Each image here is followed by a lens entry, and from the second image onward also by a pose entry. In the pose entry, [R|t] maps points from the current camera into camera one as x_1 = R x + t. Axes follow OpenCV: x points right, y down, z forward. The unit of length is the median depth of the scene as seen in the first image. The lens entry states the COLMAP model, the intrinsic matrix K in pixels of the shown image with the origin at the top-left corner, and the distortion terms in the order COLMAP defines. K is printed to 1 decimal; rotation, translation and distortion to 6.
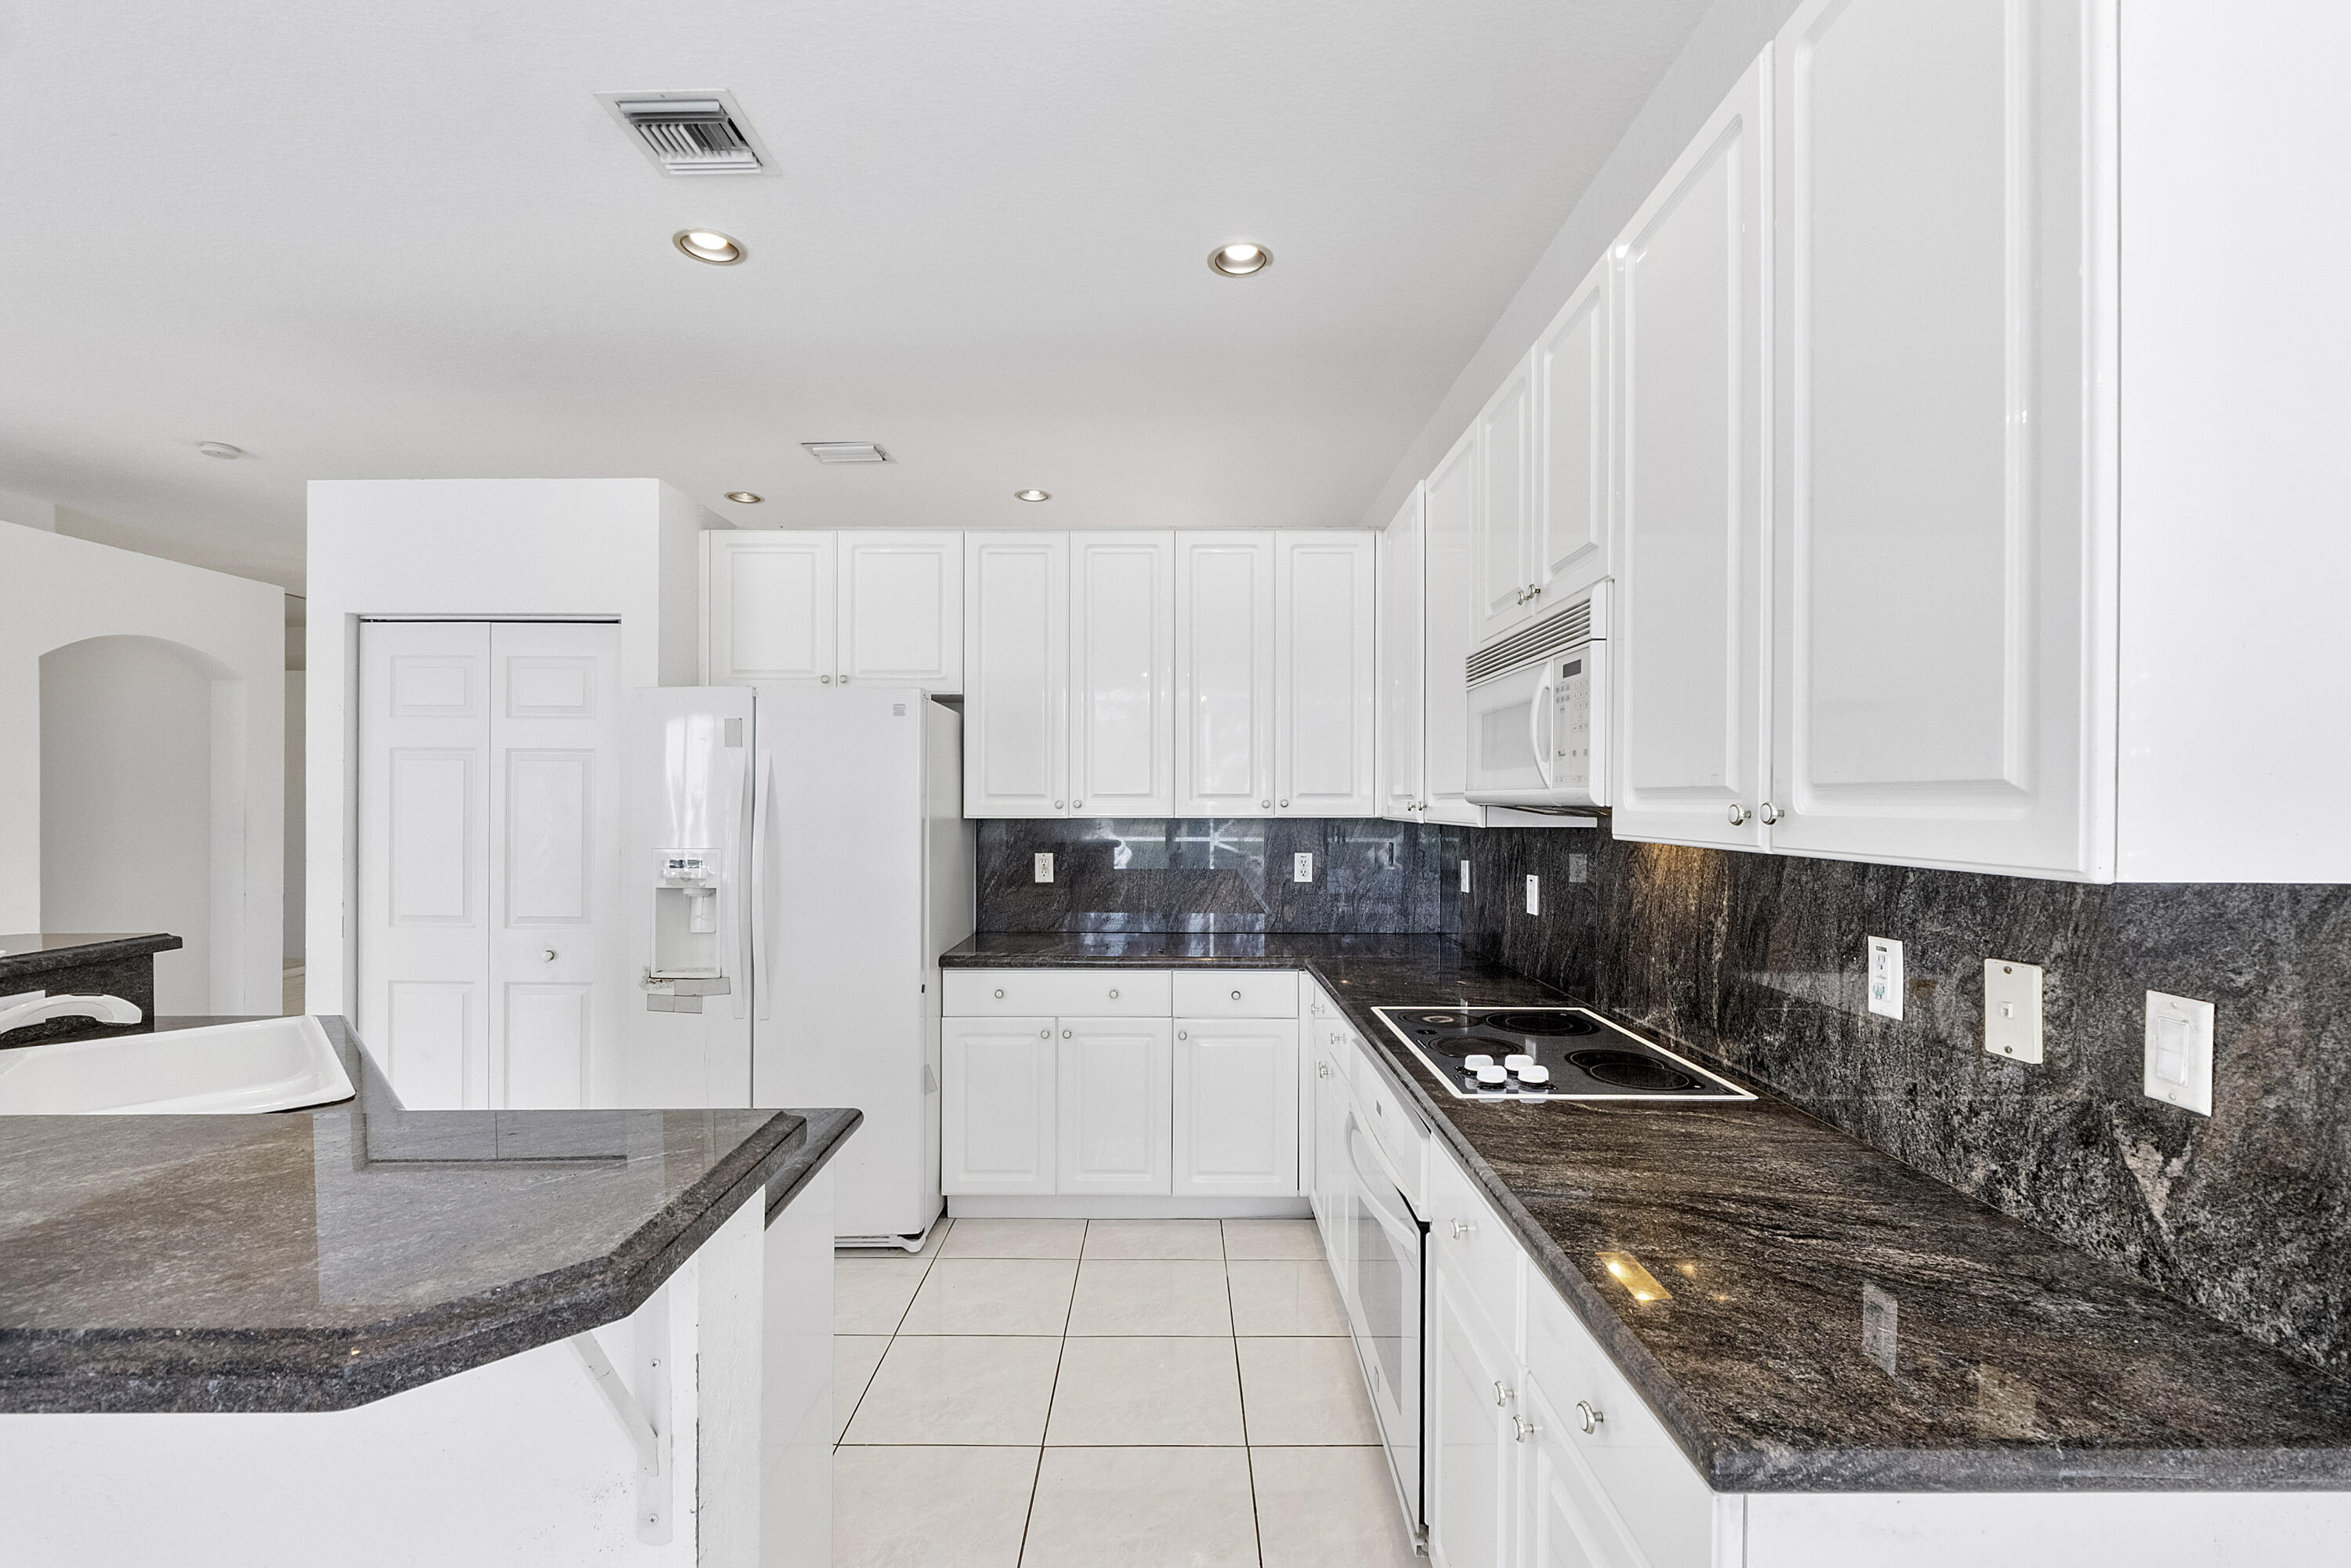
lens RADIAL K [[1011.2, 0, 1176.5], [0, 1011.2, 799.0], [0, 0, 1]] dist [-0.004992, 0.001246]
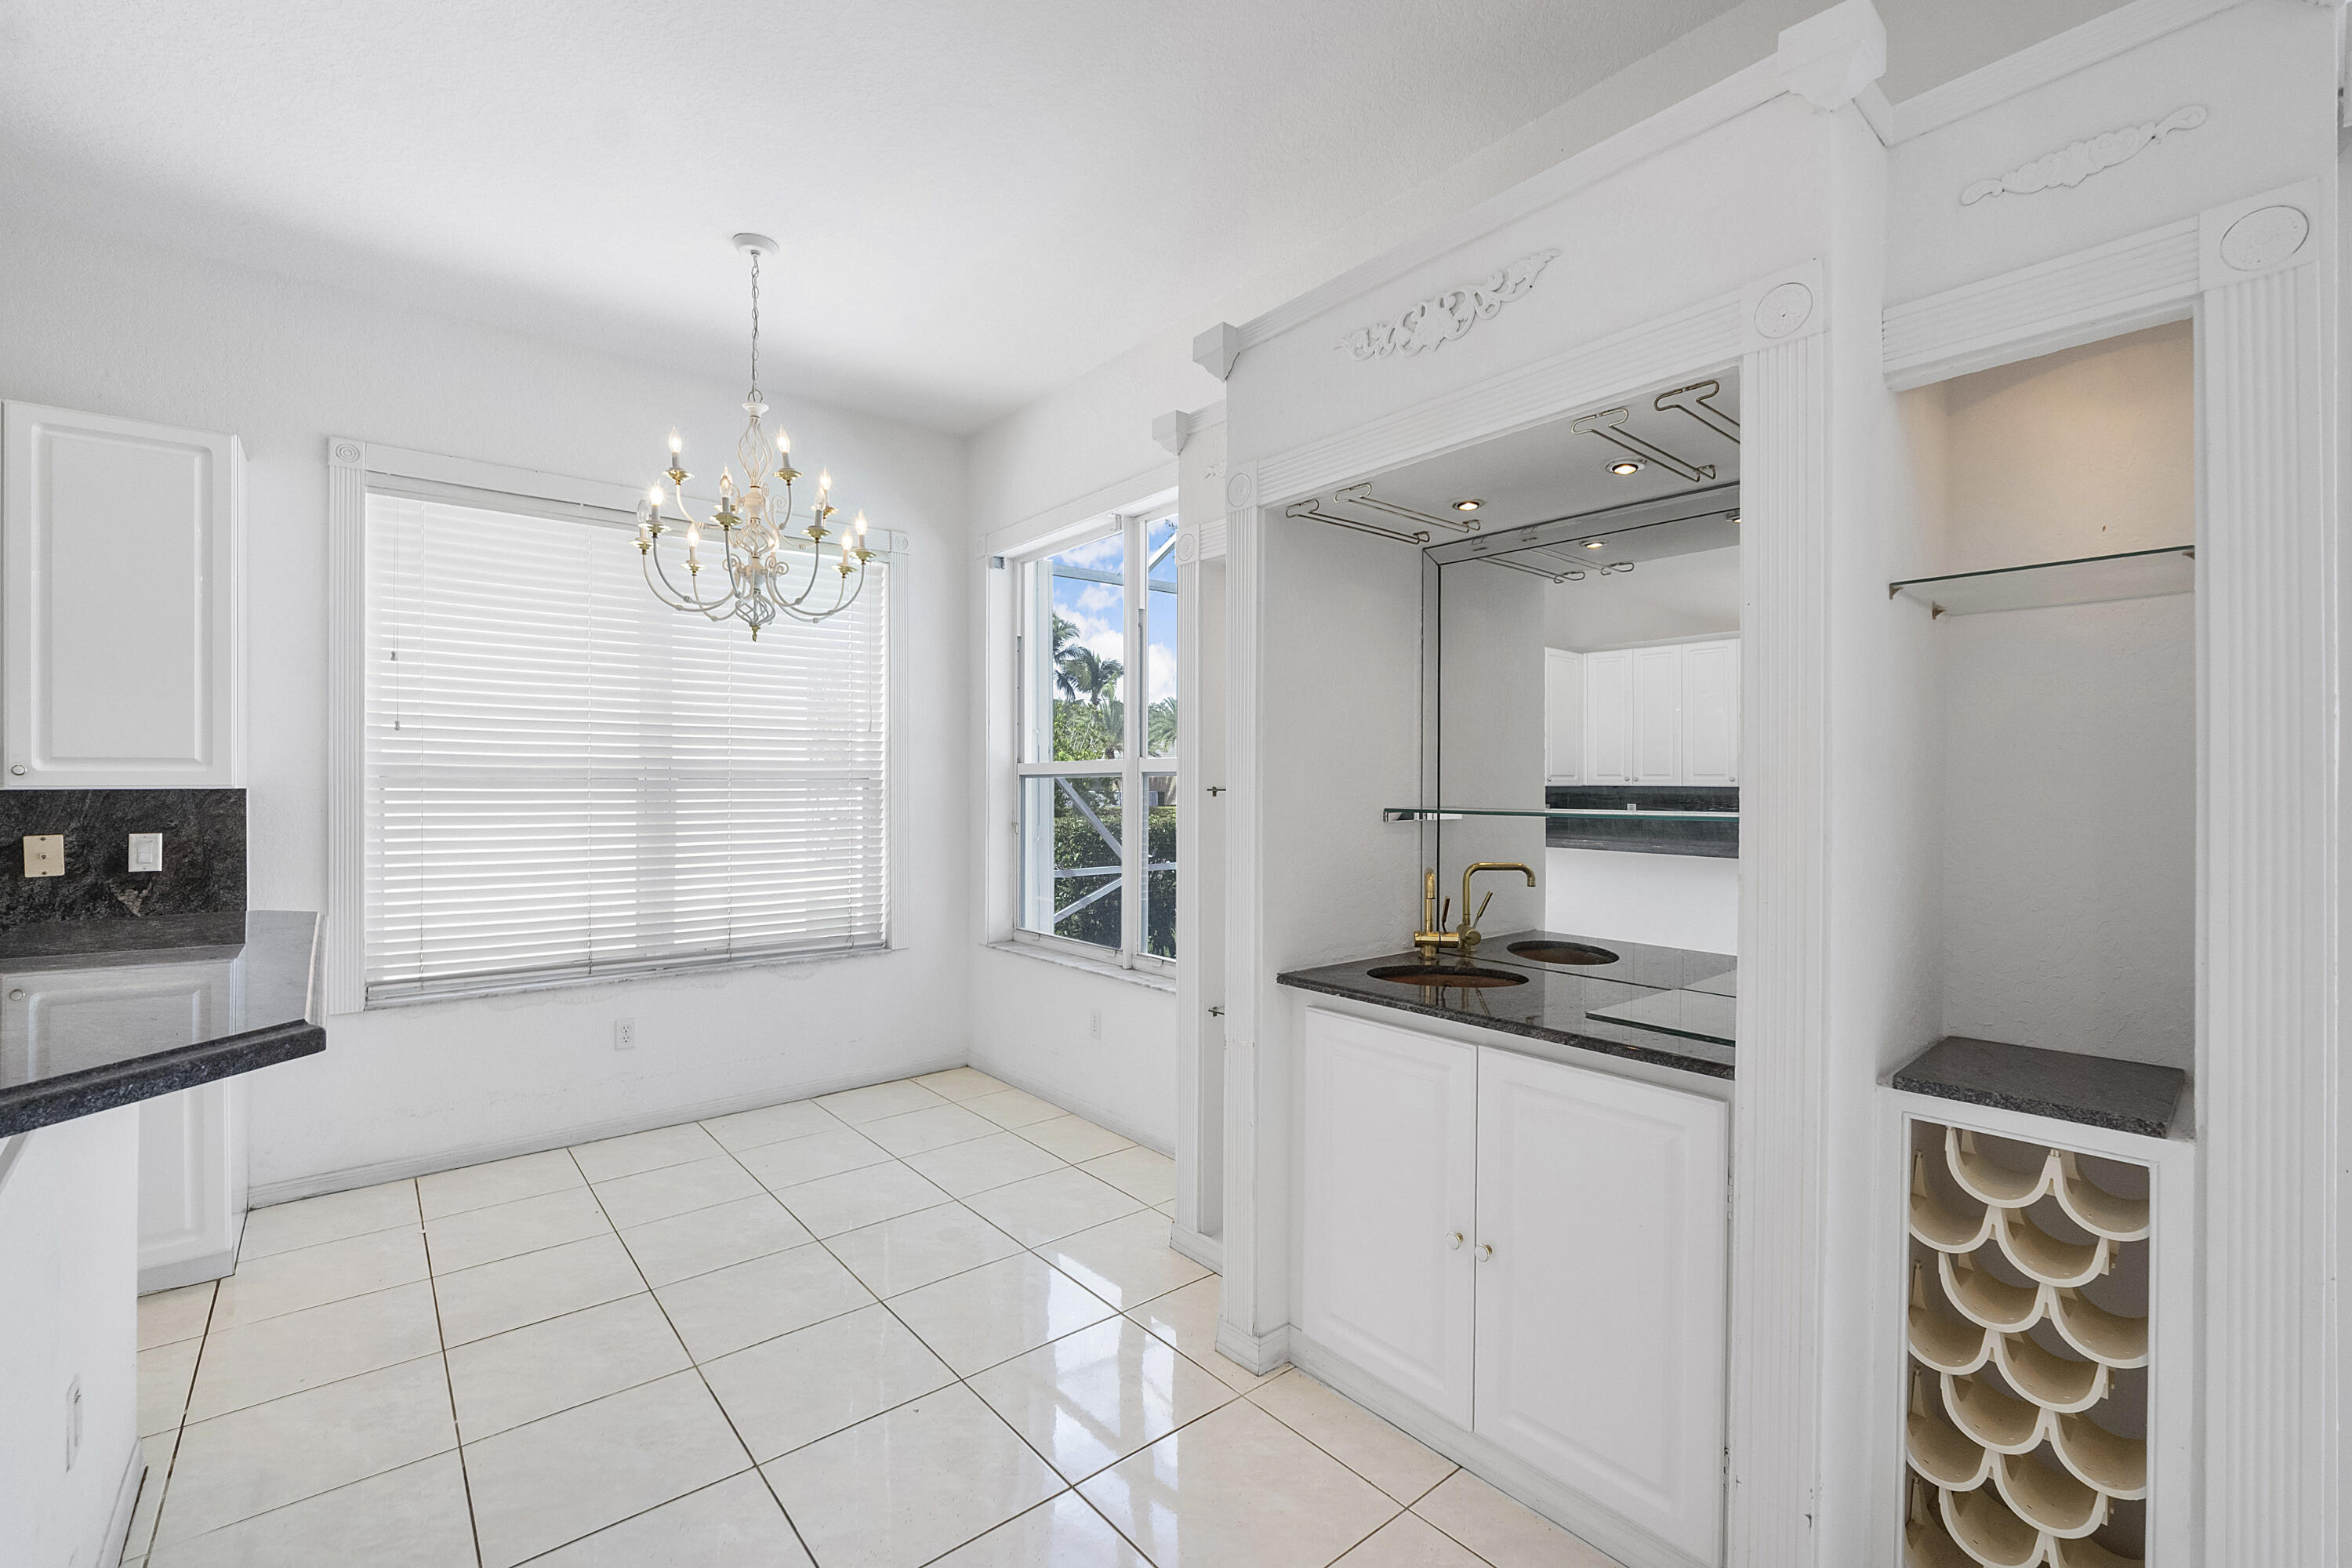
lens RADIAL K [[1011.6, 0, 1179.5], [0, 1011.6, 779.4], [0, 0, 1]] dist [-0.004992, 0.001246]
pose [[-0.636097, -0.001110, 0.771608, -2.473769], [-0.001297, 0.999999, 0.000370, 0.028525], [-0.771608, -0.000766, -0.636098, 0.437023]]
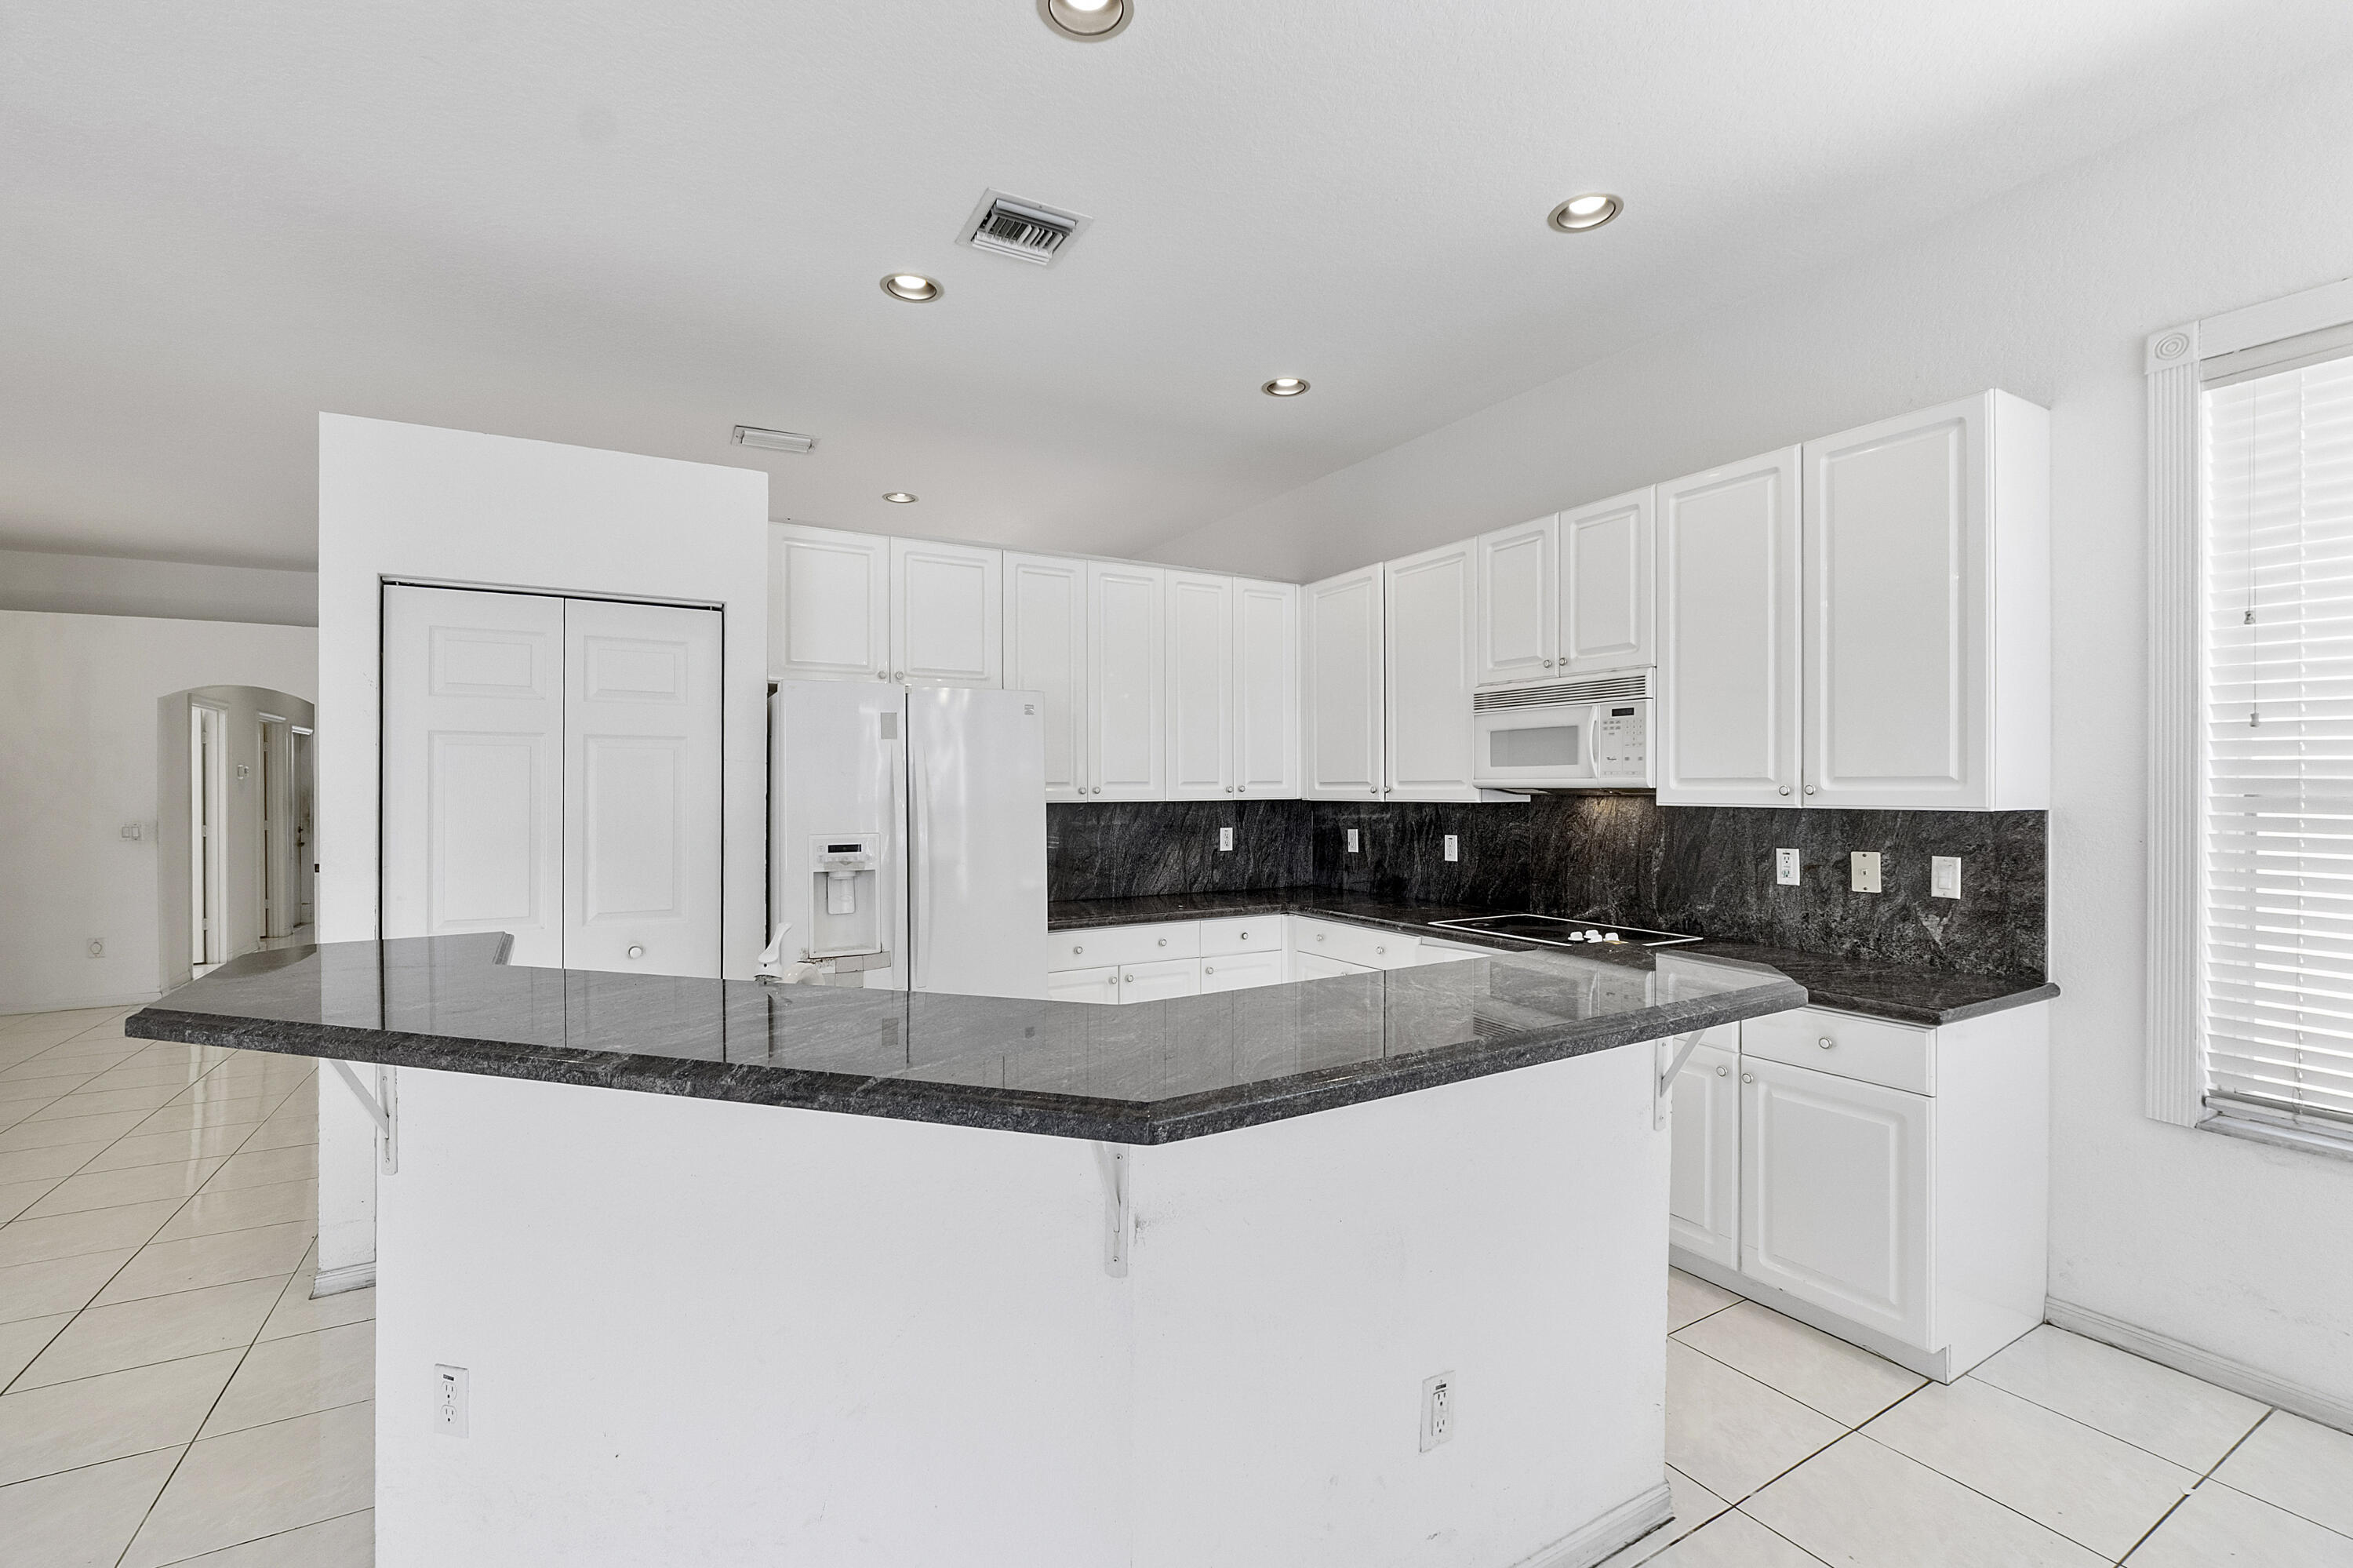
lens RADIAL K [[1012.1, 0, 1190.7], [0, 1012.1, 788.8], [0, 0, 1]] dist [-0.004992, 0.001246]
pose [[0.863401, -0.005176, 0.504492, -1.654294], [0.004153, 0.999986, 0.003152, -0.000790], [-0.504502, -0.000626, 0.863411, -0.238908]]
